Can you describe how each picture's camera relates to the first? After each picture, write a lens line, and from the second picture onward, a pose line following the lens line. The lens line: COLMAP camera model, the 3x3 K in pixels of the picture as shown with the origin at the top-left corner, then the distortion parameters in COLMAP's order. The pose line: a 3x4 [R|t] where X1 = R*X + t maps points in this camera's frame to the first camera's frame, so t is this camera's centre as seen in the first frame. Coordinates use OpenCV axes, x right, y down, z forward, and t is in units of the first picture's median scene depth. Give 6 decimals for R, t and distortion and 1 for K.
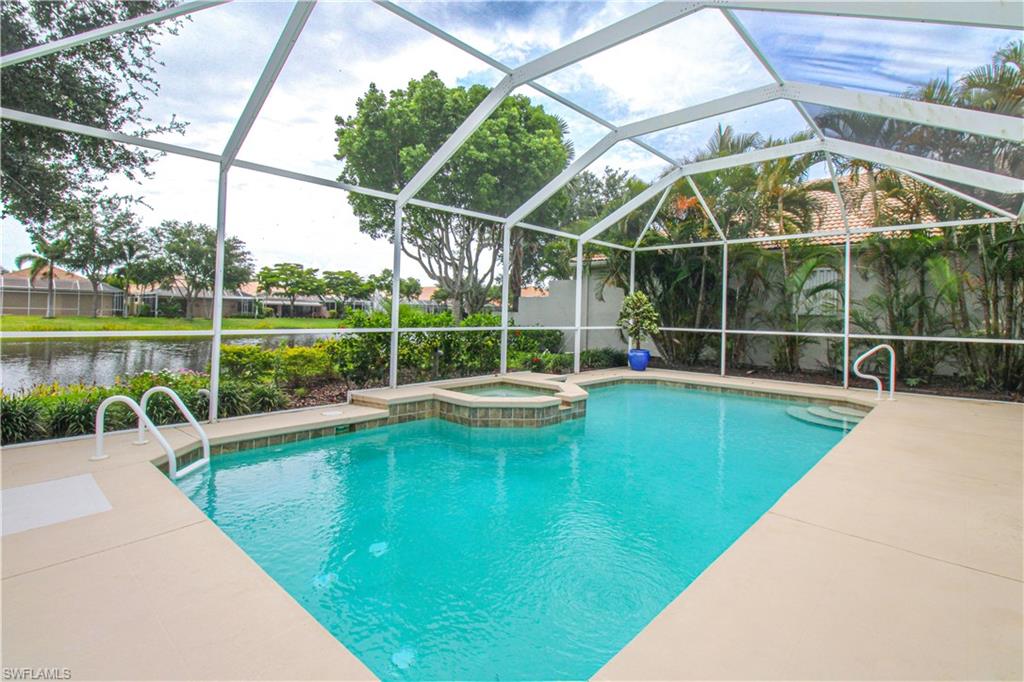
lens RADIAL K [[490.1, 0, 513.5], [0, 490.1, 318.1], [0, 0, 1]] dist [-0.001061, -0.002667]
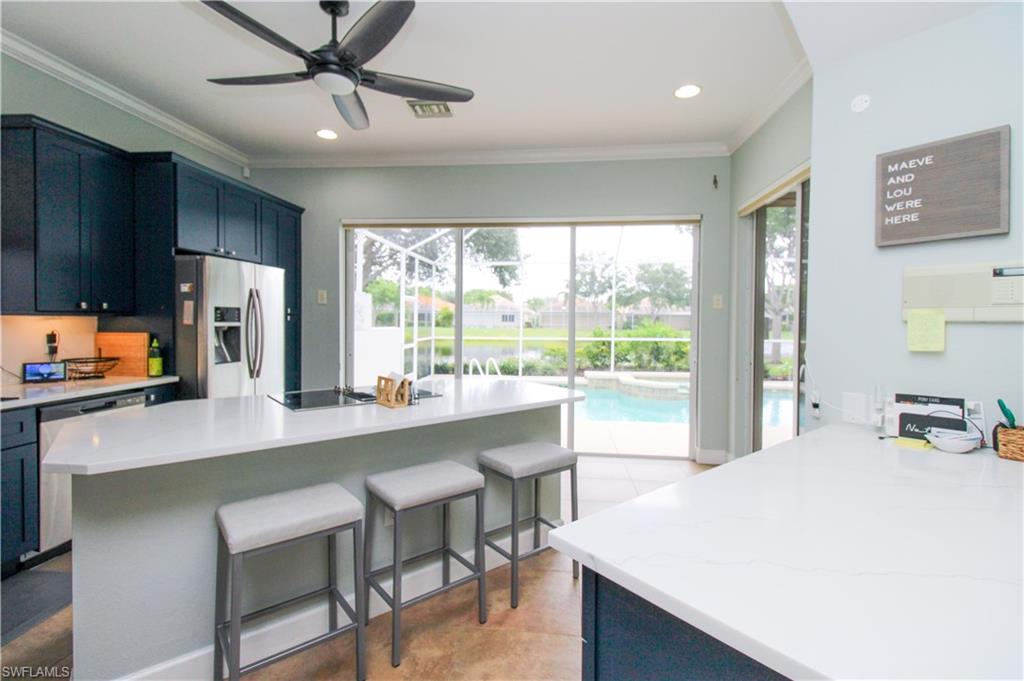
lens RADIAL K [[473.1, 0, 499.3], [0, 473.1, 327.5], [0, 0, 1]] dist [0.012884, -0.004064]
pose [[0.574308, -0.004584, -0.818627, 0.576650], [-0.001379, 0.999977, -0.006567, -0.004136], [0.818638, 0.004900, 0.574288, -0.187050]]
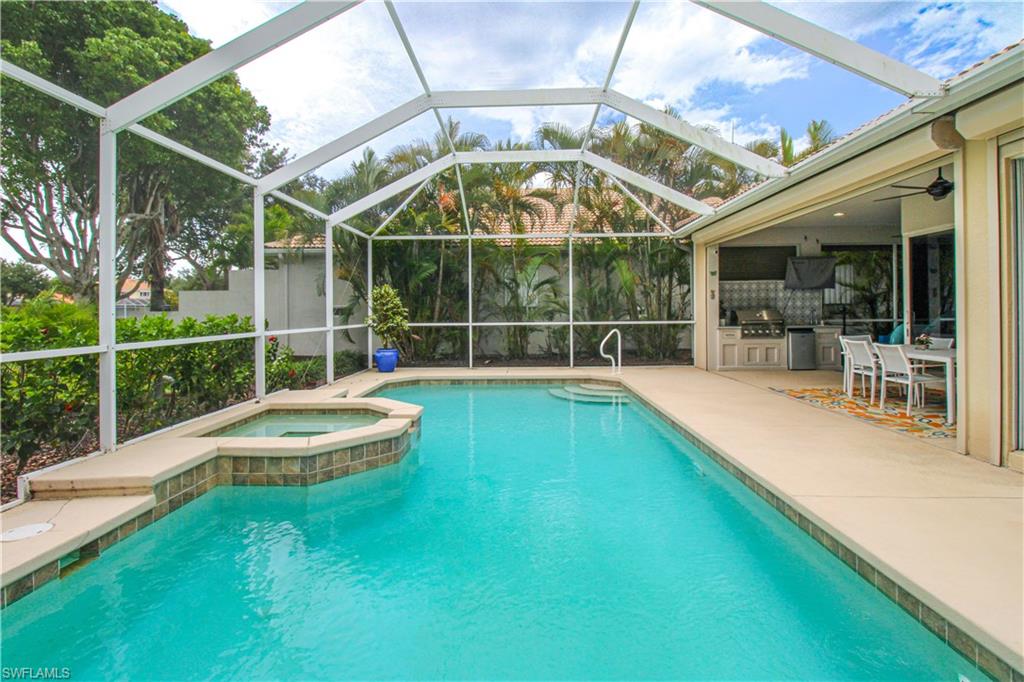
lens RADIAL K [[490.1, 0, 517.6], [0, 490.1, 314.4], [0, 0, 1]] dist [-0.001061, -0.002667]
pose [[0.746845, -0.032337, 0.664211, -0.168511], [0.029193, 0.999448, 0.015832, -0.006800], [-0.664357, 0.007566, 0.747377, 0.171195]]
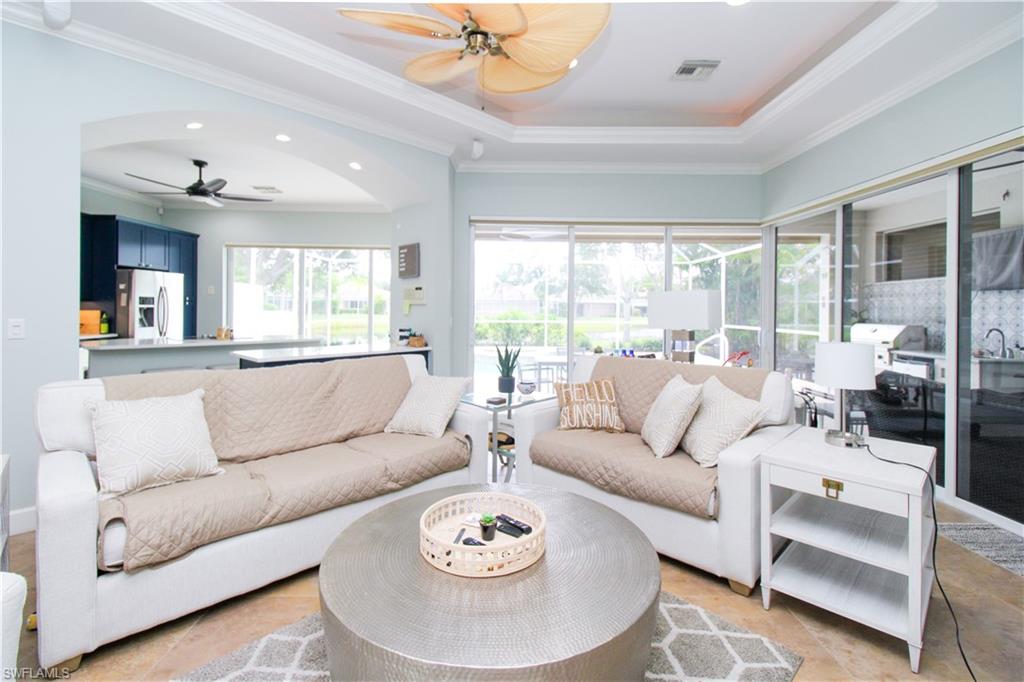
lens RADIAL K [[473.1, 0, 503.3], [0, 473.1, 307.0], [0, 0, 1]] dist [0.012884, -0.004064]
pose [[0.671534, -0.016722, -0.740785, 0.919266], [-0.001220, 0.999719, -0.023673, 0.005711], [0.740972, 0.016801, 0.671325, -0.219116]]
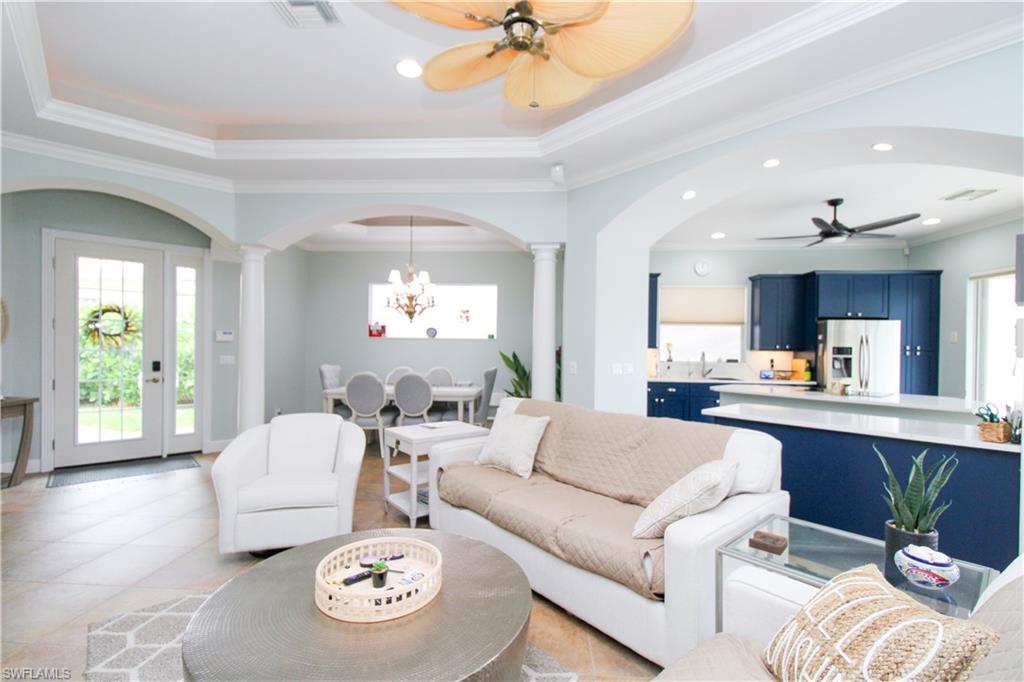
lens RADIAL K [[473.1, 0, 520.3], [0, 473.1, 347.9], [0, 0, 1]] dist [0.012884, -0.004064]
pose [[-0.782489, -0.028565, -0.622008, 0.862160], [-0.032293, 0.999465, -0.005276, -0.002530], [0.621826, 0.015958, -0.782993, 0.042955]]
